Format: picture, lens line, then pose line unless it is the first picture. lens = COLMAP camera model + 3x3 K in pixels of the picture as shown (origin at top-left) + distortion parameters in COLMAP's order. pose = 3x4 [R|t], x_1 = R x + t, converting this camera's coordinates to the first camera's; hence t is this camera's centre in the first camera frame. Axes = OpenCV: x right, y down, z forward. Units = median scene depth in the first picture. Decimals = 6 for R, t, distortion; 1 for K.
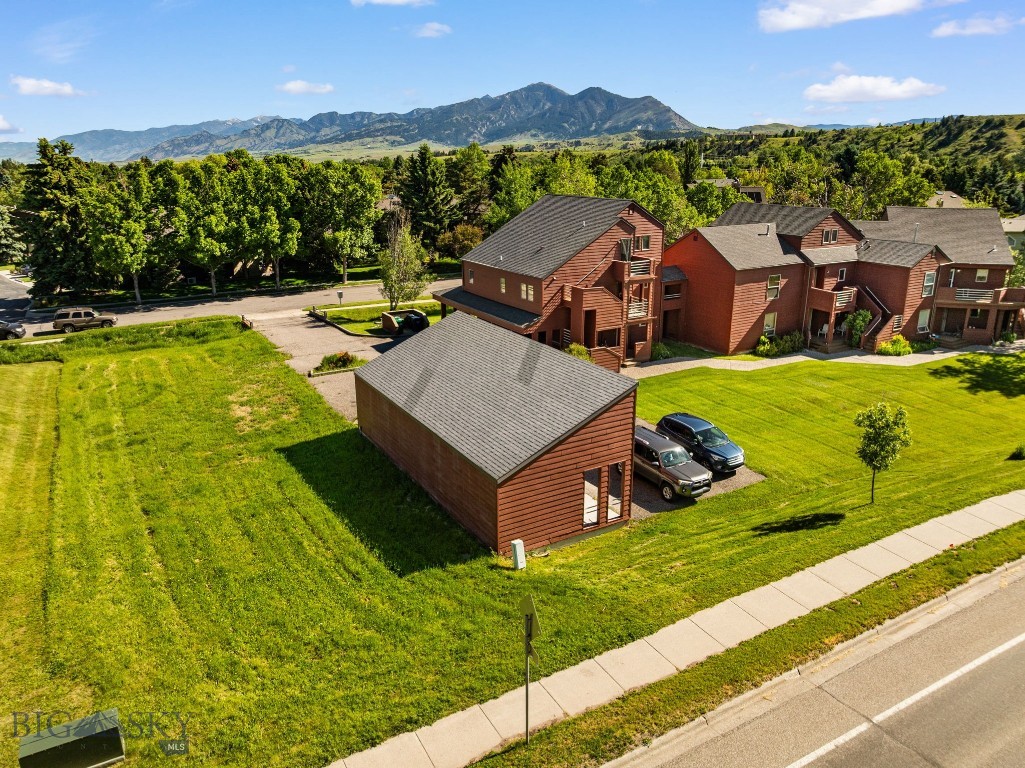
lens RADIAL K [[721.3, 0, 510.9], [0, 721.3, 378.1], [0, 0, 1]] dist [-0.050842, 0.020303]
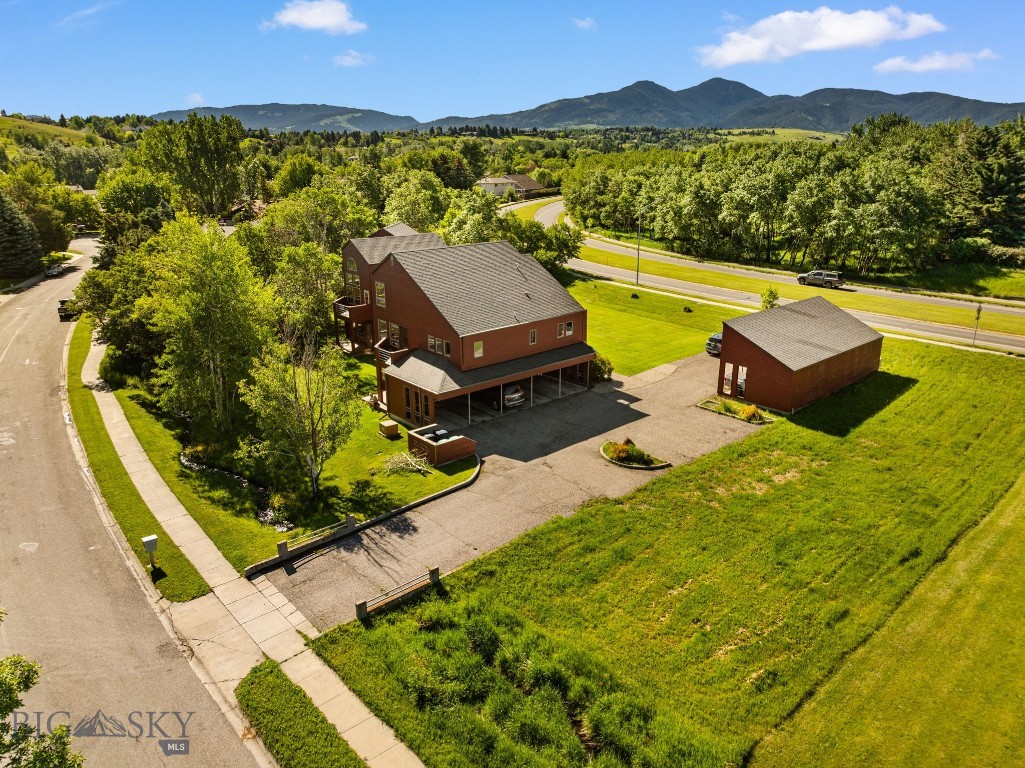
lens RADIAL K [[721.3, 0, 513.4], [0, 721.3, 385.9], [0, 0, 1]] dist [-0.050842, 0.020303]
pose [[-0.194107, -0.295393, 0.935449, -0.070219], [0.292250, 0.892873, 0.342590, -0.030382], [-0.936436, 0.339884, -0.086984, 0.082261]]
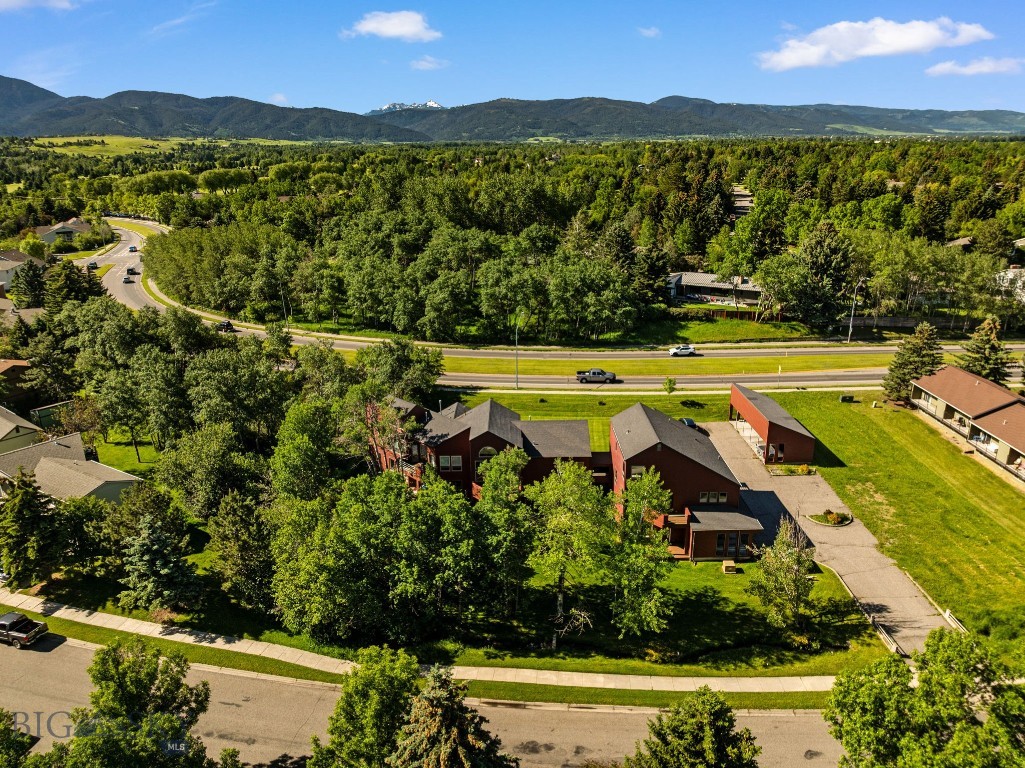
lens RADIAL K [[721.3, 0, 513.5], [0, 721.3, 383.0], [0, 0, 1]] dist [-0.050842, 0.020303]
pose [[-0.868837, -0.134090, 0.476595, -0.022975], [0.166032, 0.827972, 0.535627, -0.081235], [-0.466429, 0.544503, -0.697109, 0.153365]]
